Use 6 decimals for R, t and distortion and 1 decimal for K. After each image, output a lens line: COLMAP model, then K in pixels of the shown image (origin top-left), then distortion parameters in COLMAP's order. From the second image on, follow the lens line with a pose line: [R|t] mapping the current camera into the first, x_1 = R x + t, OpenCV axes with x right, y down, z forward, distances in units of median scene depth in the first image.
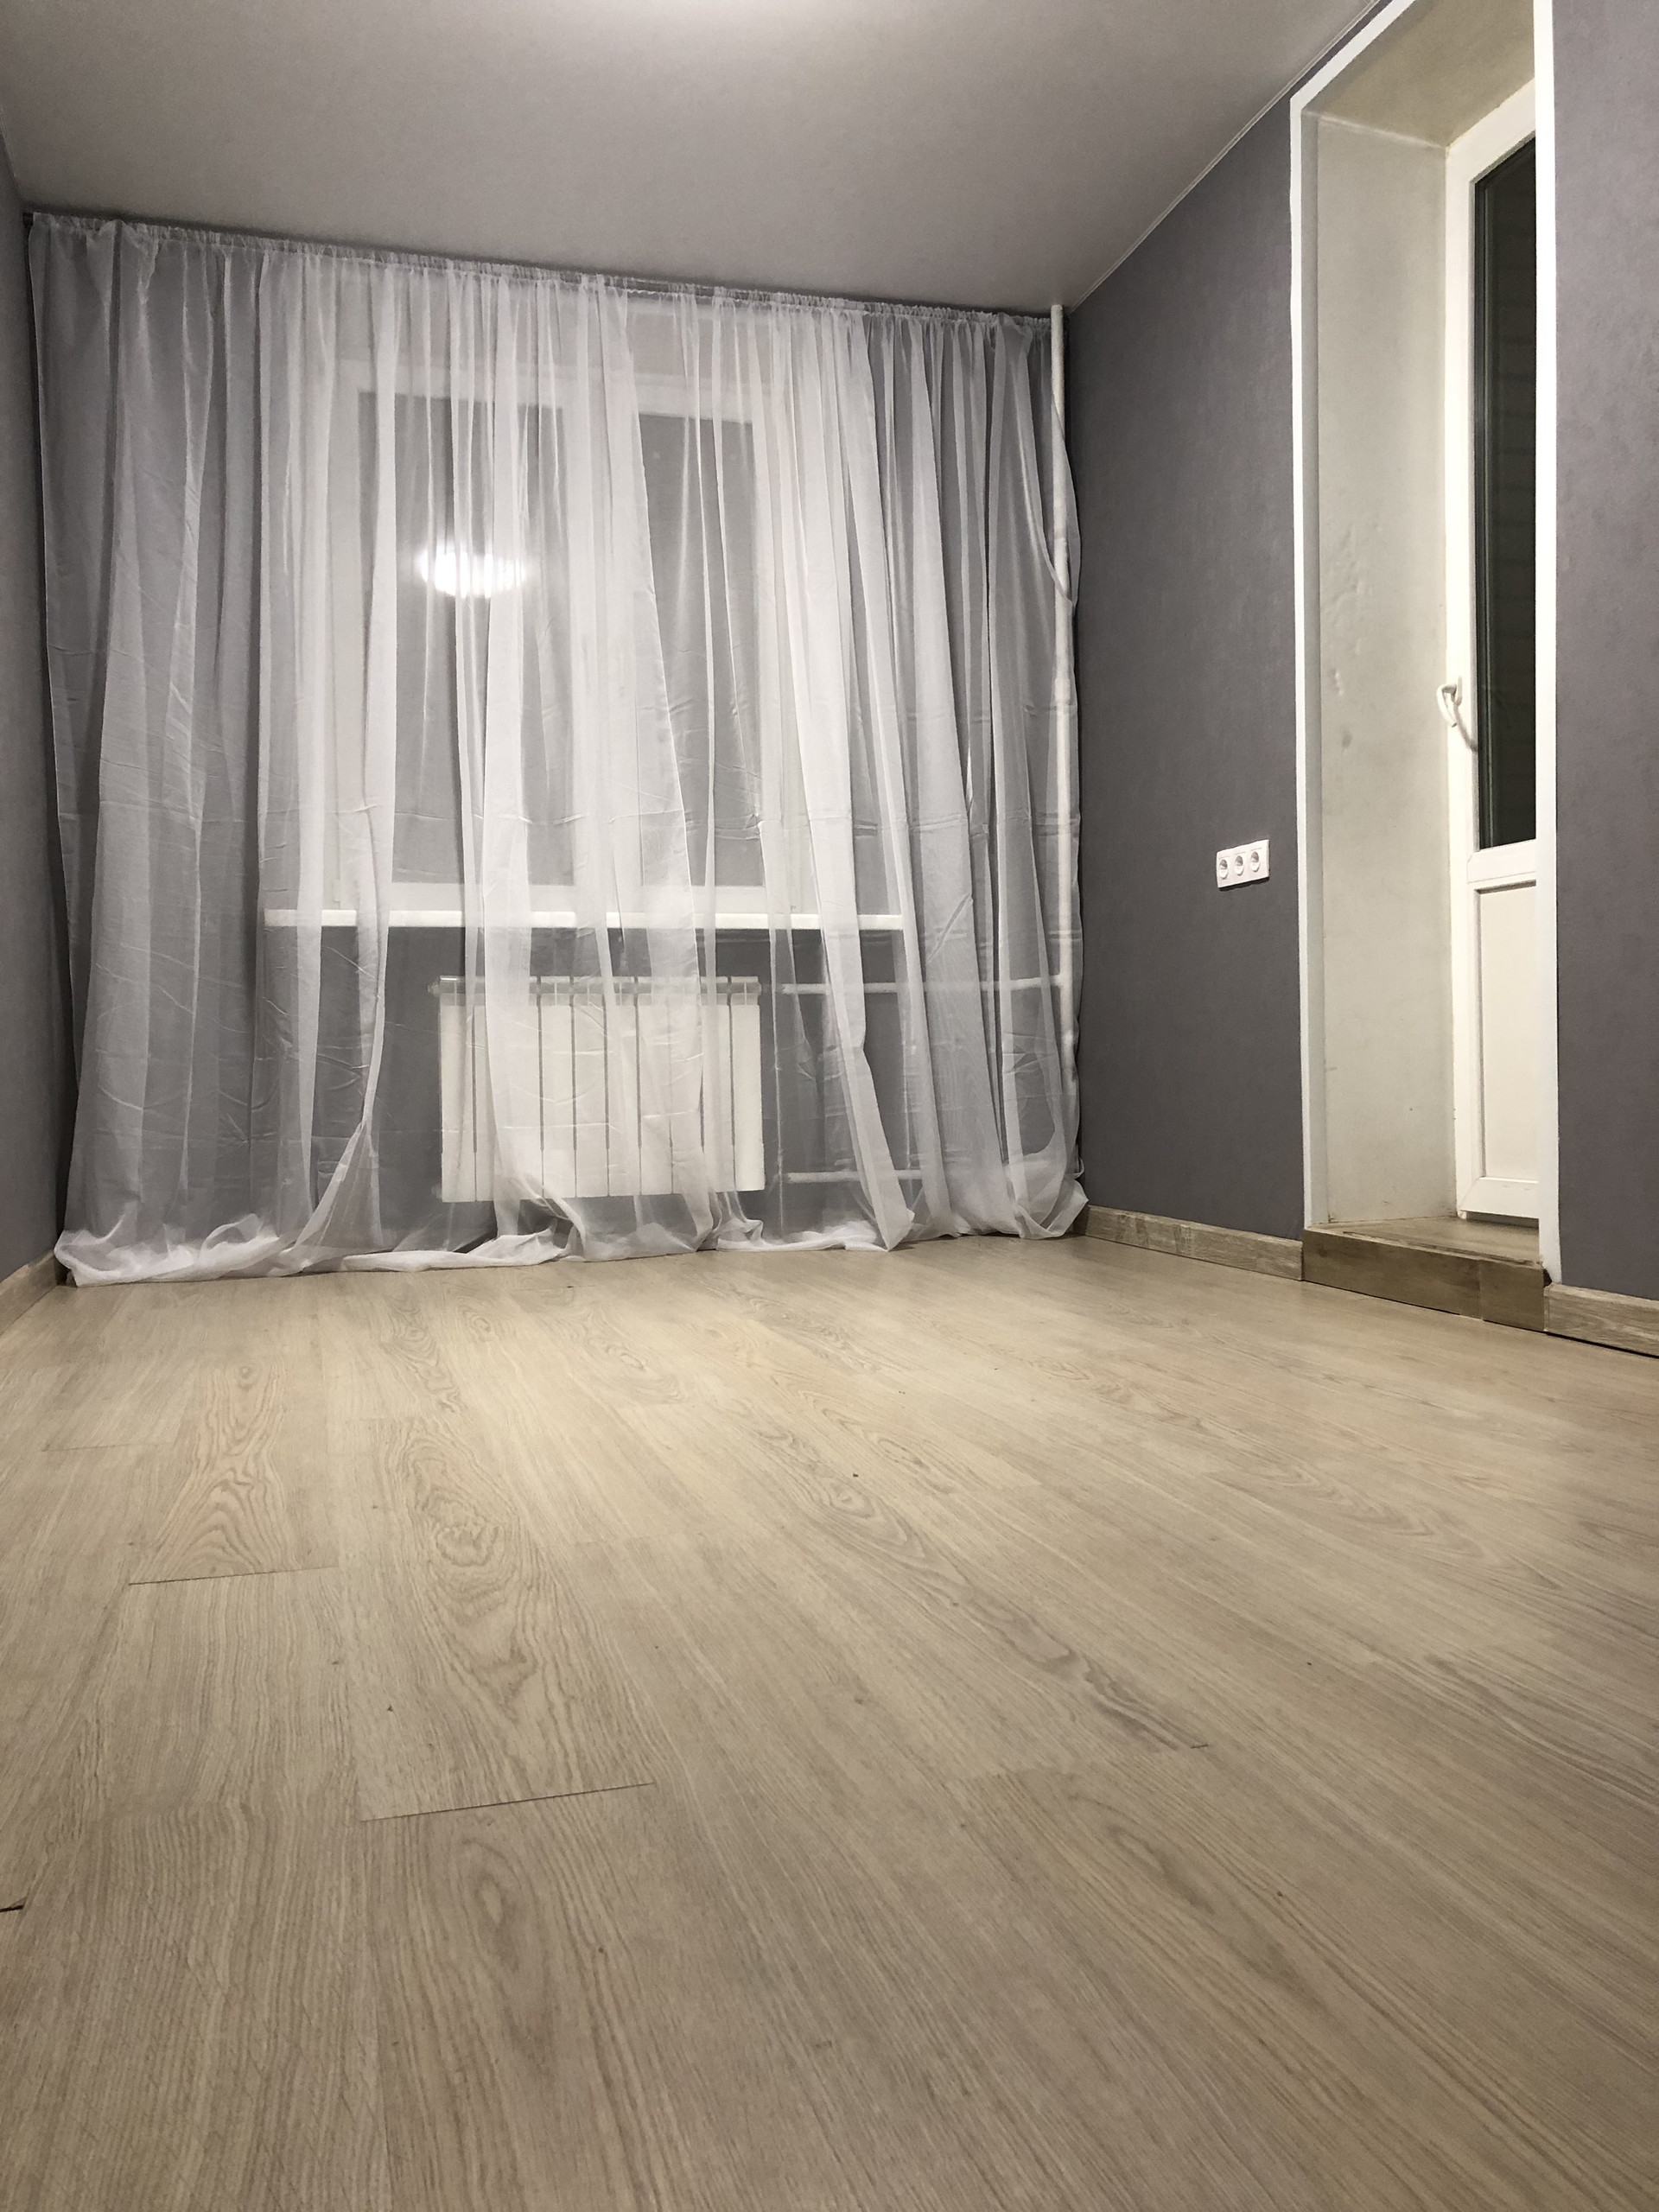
lens RADIAL K [[1813.9, 0, 831.3], [0, 1813.9, 1094.6], [0, 0, 1]] dist [0.011649, 0.015324]
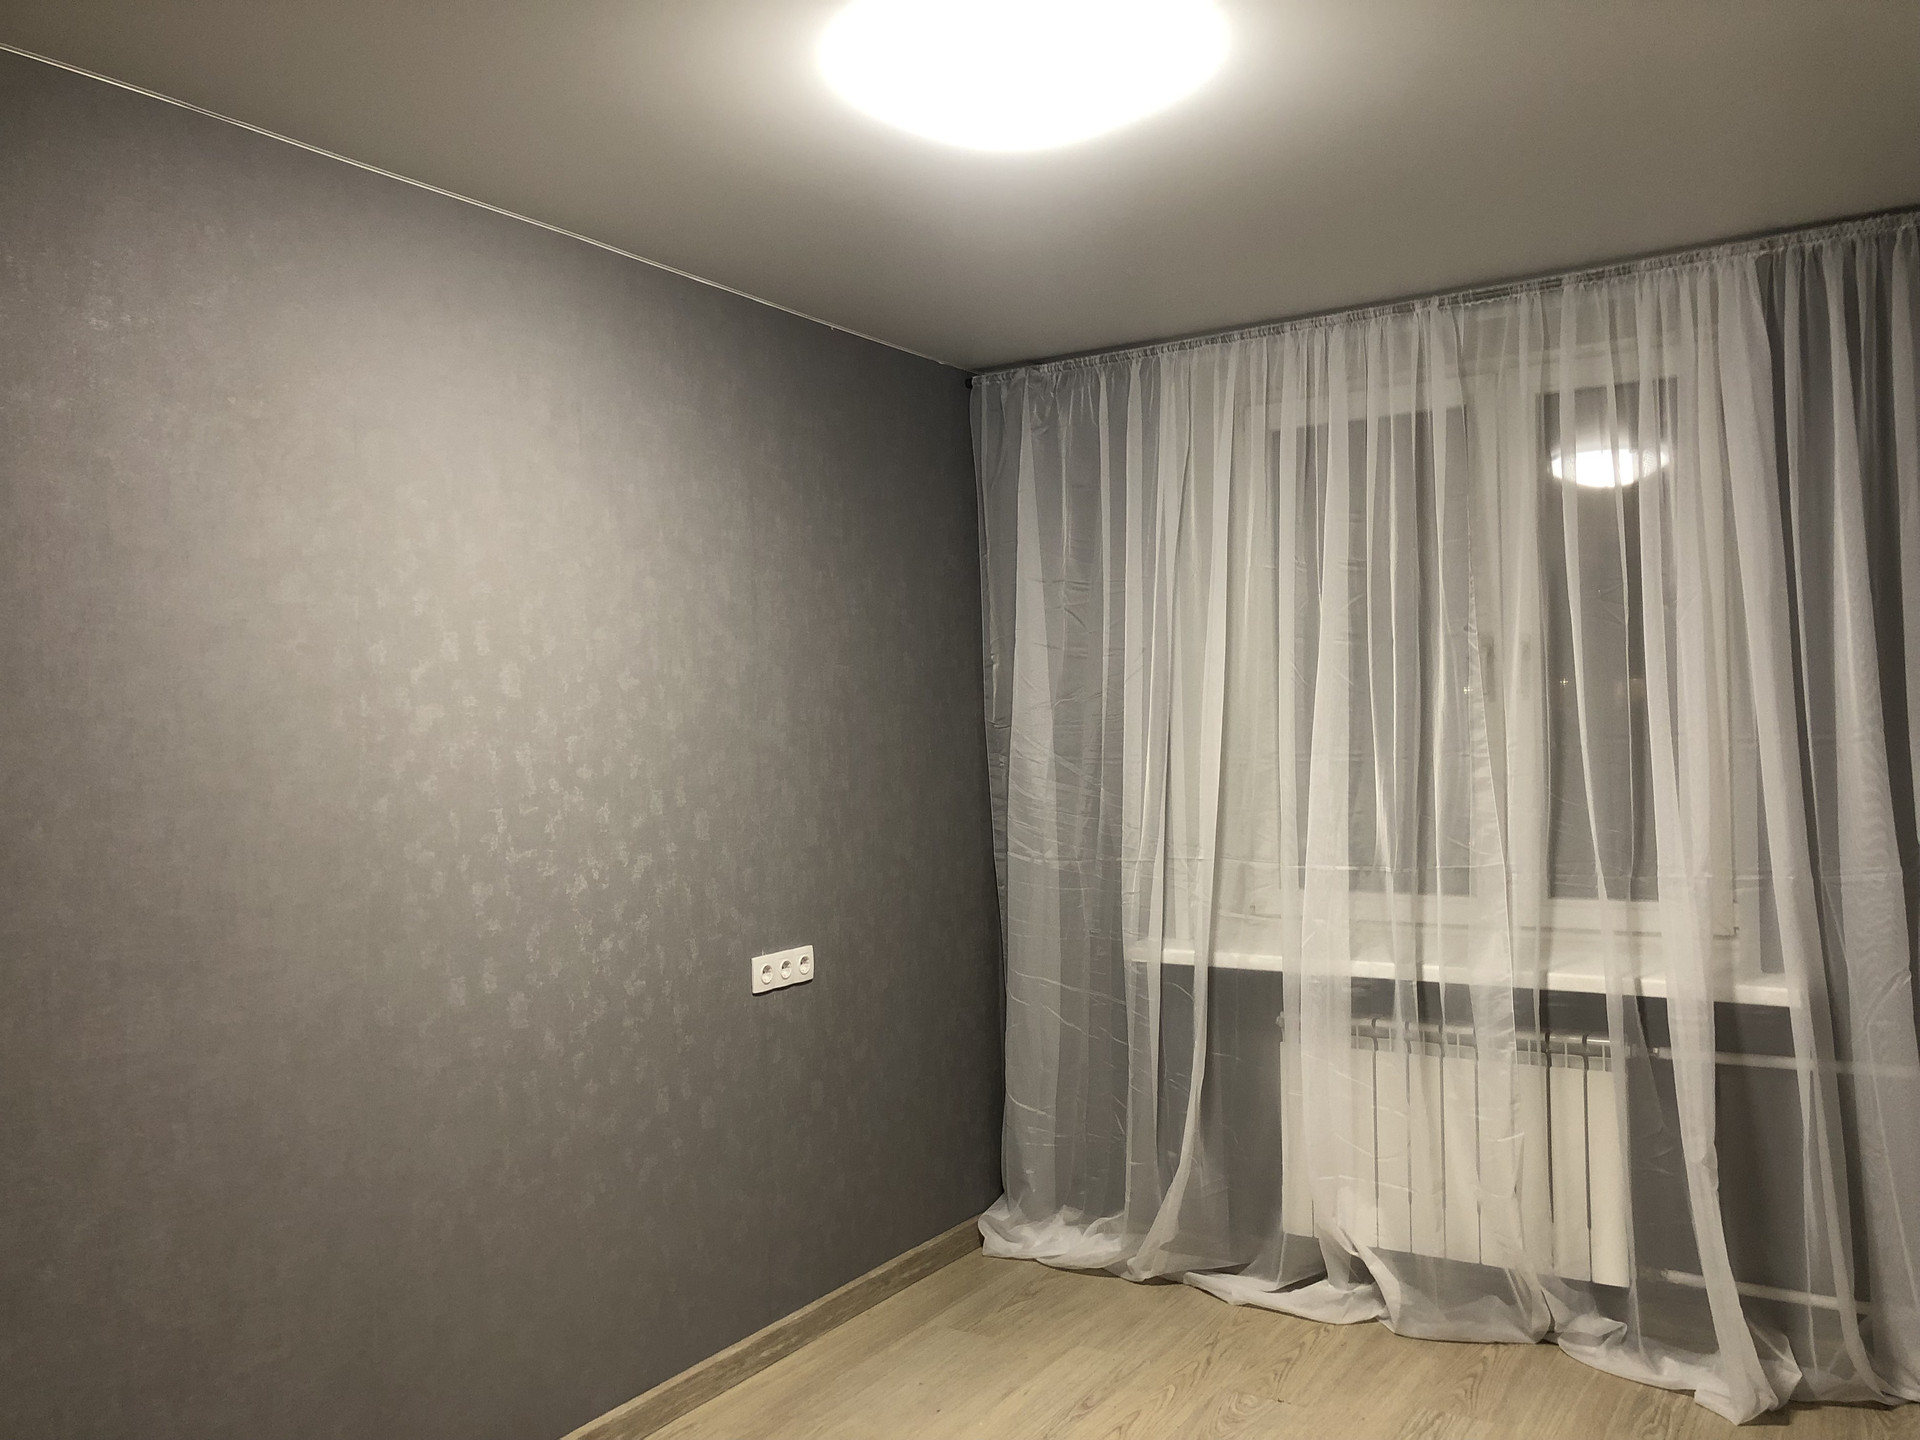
lens RADIAL K [[1574.5, 0, 961.9], [0, 1574.5, 719.9], [0, 0, 1]] dist [0.011649, 0.015324]
pose [[0.681362, -0.013495, -0.731823, 0.318512], [-0.005459, 0.999709, -0.023517, -0.207896], [0.731927, 0.020019, 0.681089, 0.253283]]
